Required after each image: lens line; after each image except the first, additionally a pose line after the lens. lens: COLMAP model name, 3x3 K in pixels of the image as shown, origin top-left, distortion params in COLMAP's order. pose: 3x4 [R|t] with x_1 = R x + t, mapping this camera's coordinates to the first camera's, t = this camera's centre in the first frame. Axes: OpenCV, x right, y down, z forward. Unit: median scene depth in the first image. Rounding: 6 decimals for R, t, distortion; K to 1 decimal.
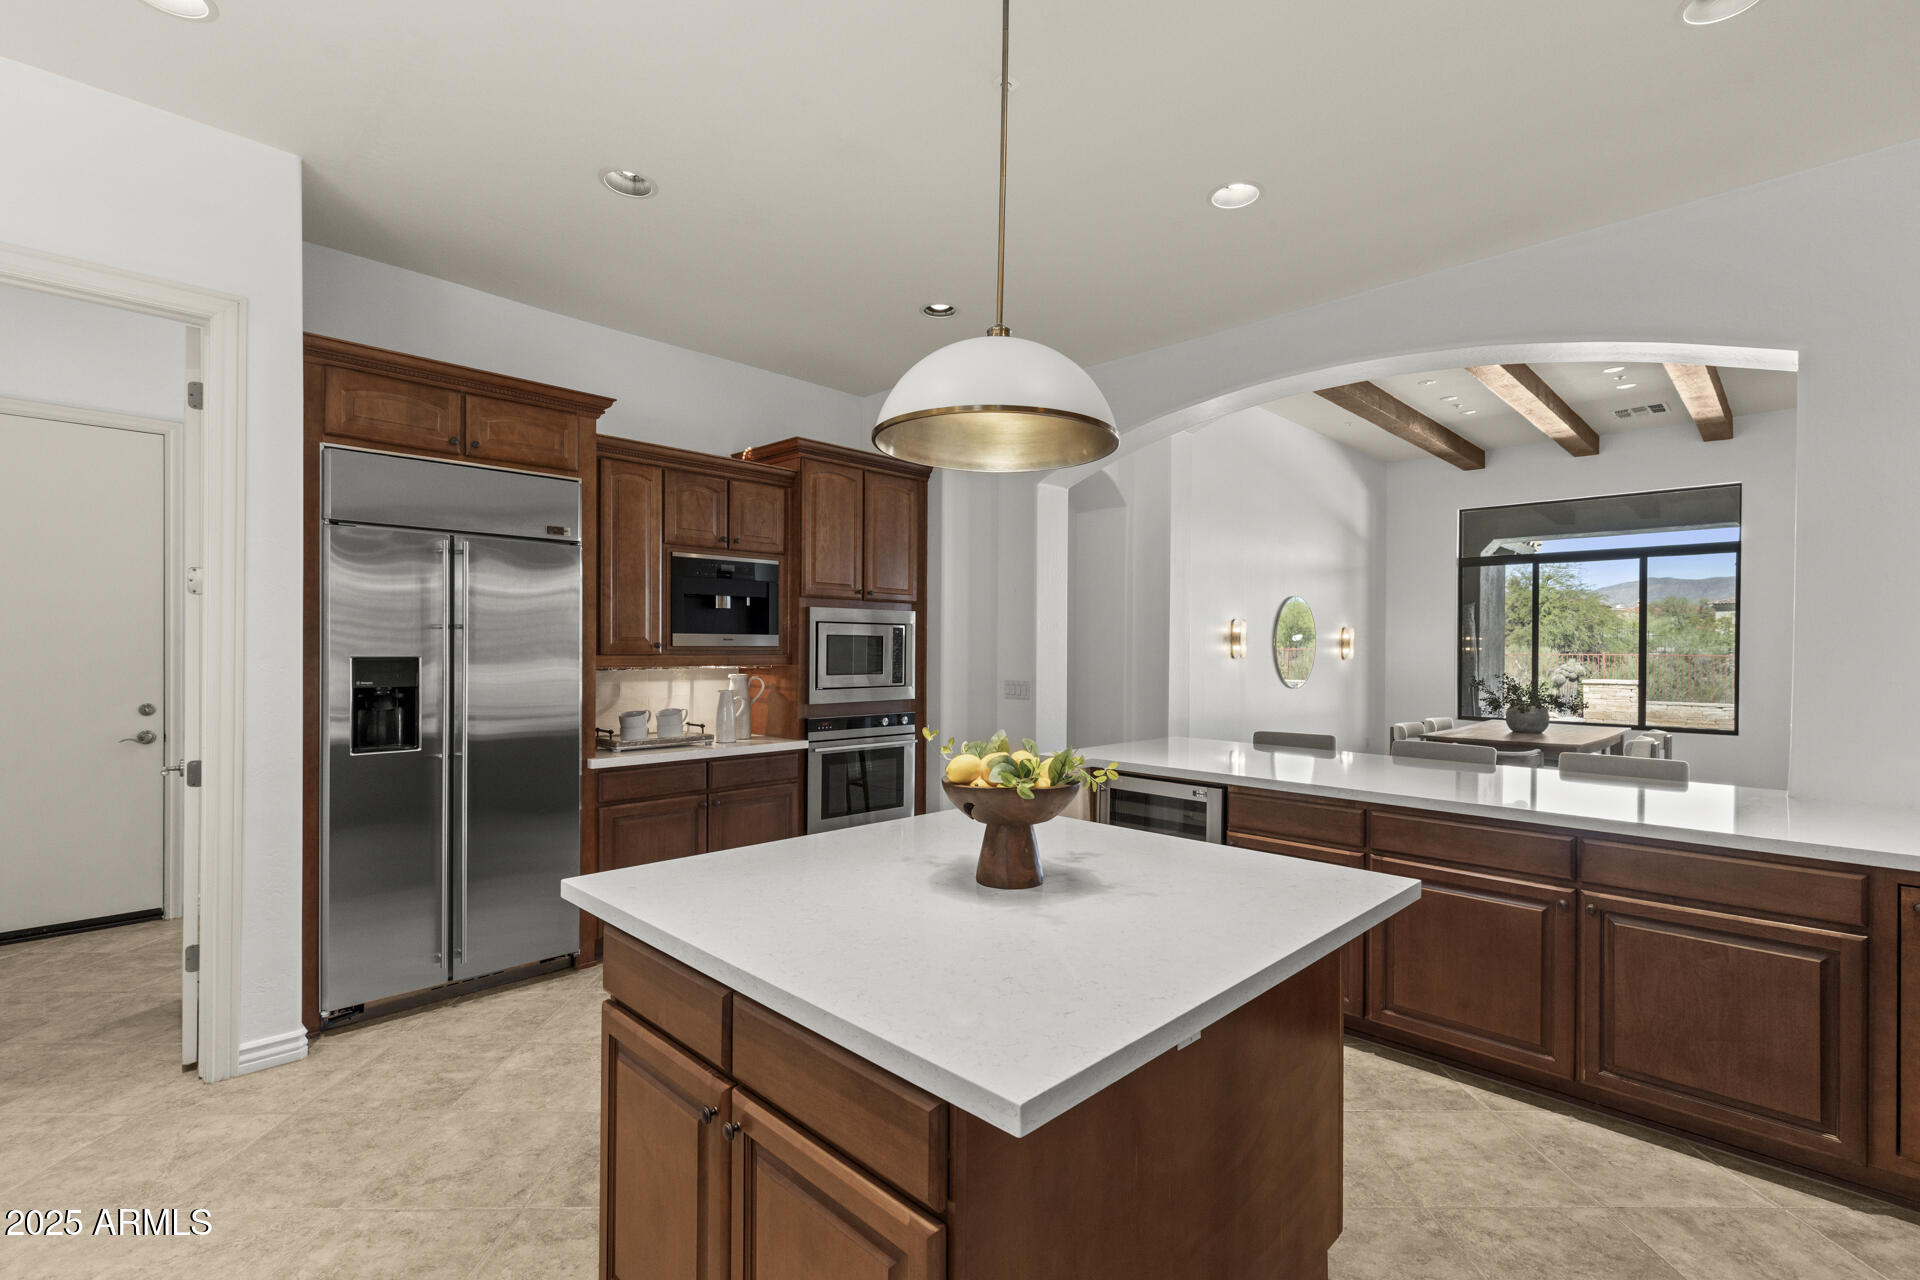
lens RADIAL K [[863.7, 0, 958.4], [0, 863.7, 650.3], [0, 0, 1]] dist [0.000762, -0.000046]
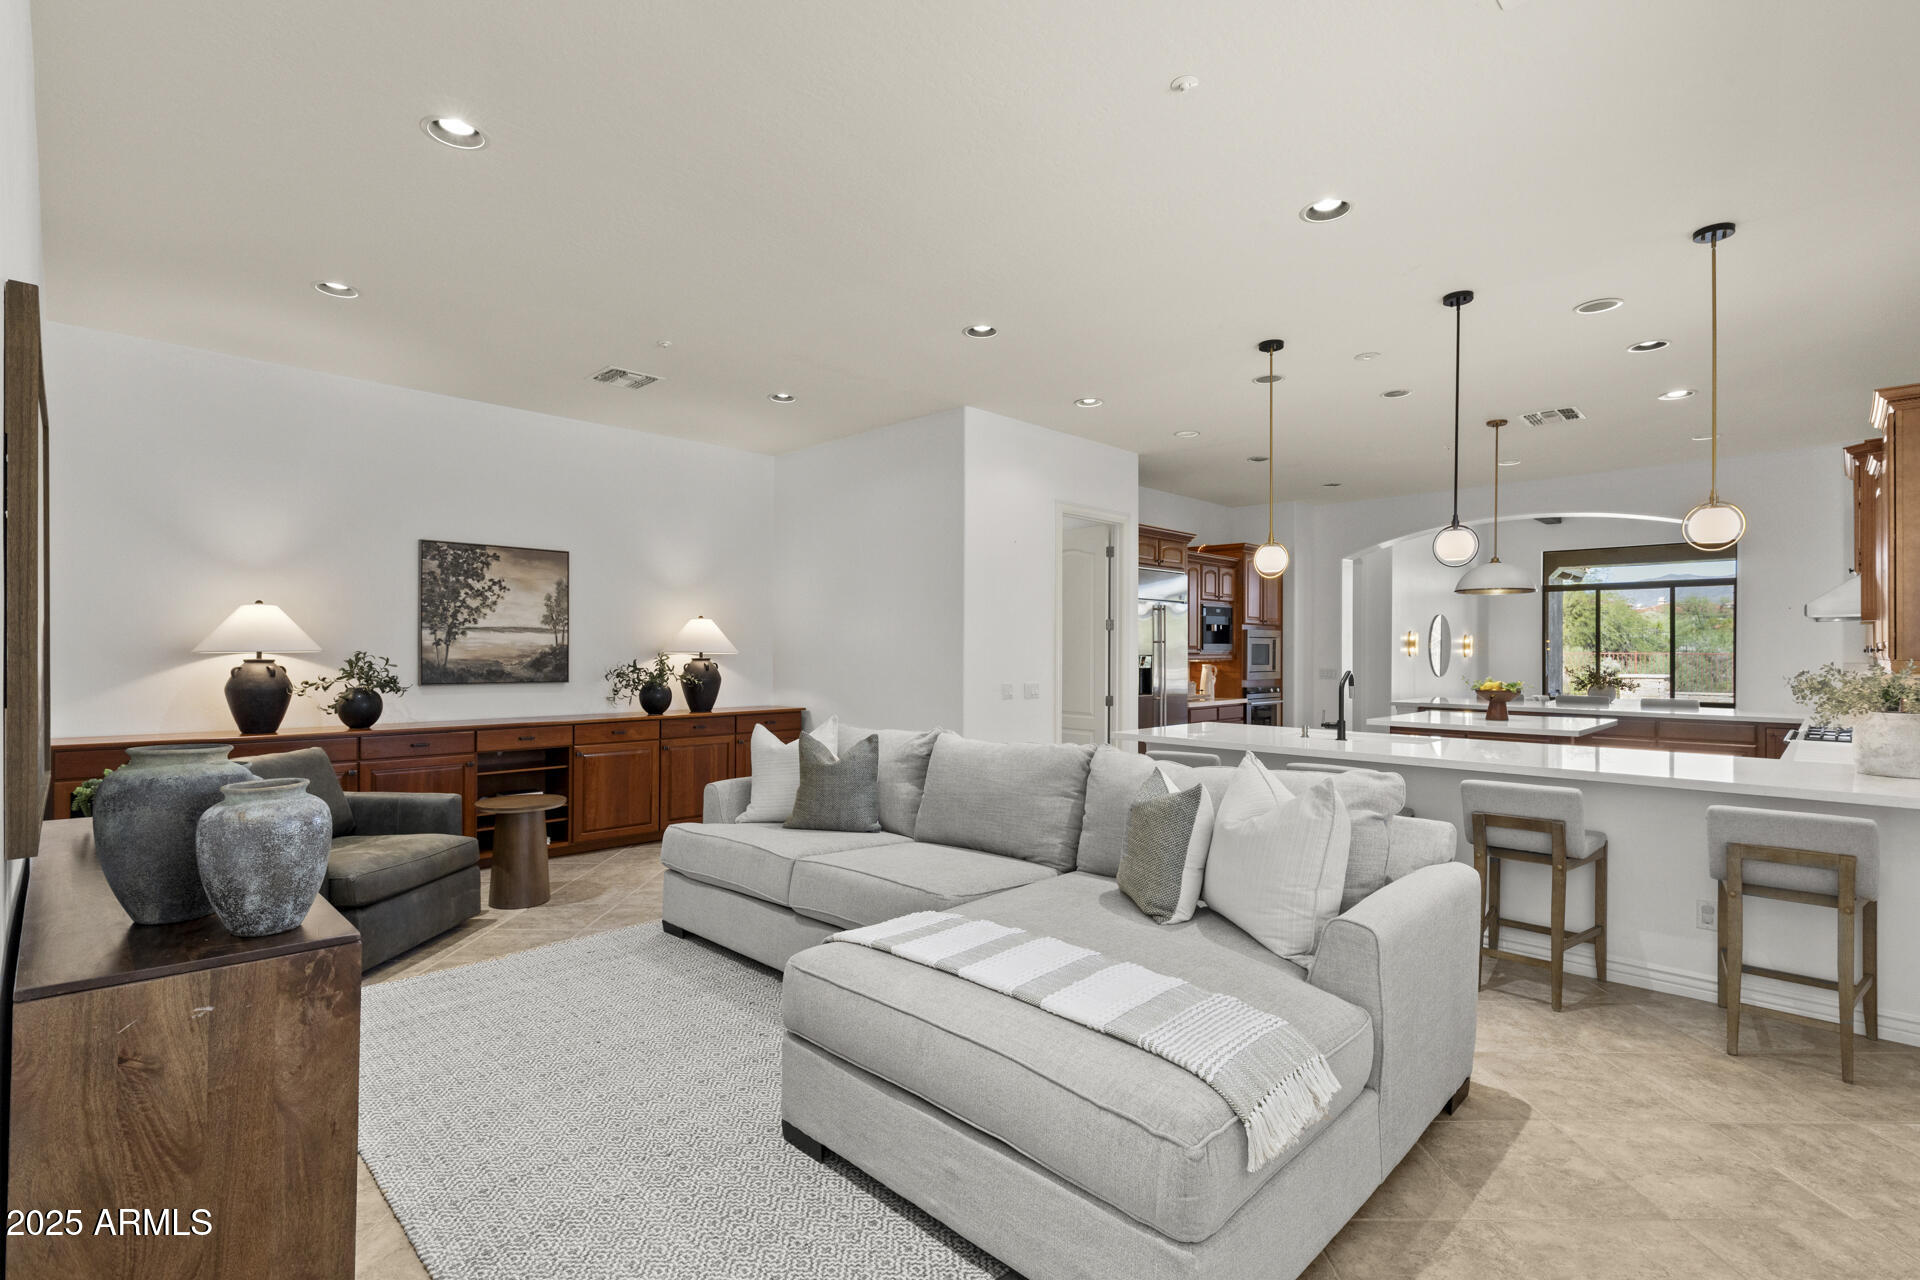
lens RADIAL K [[904.8, 0, 960.0], [0, 904.8, 640.0], [0, 0, 1]] dist [-0.001495, -0.000209]
pose [[0.999965, -0.000659, 0.008381, -0.422820], [0.000747, 0.999944, -0.010511, -0.003237], [-0.008373, 0.010517, 0.999910, -0.513022]]
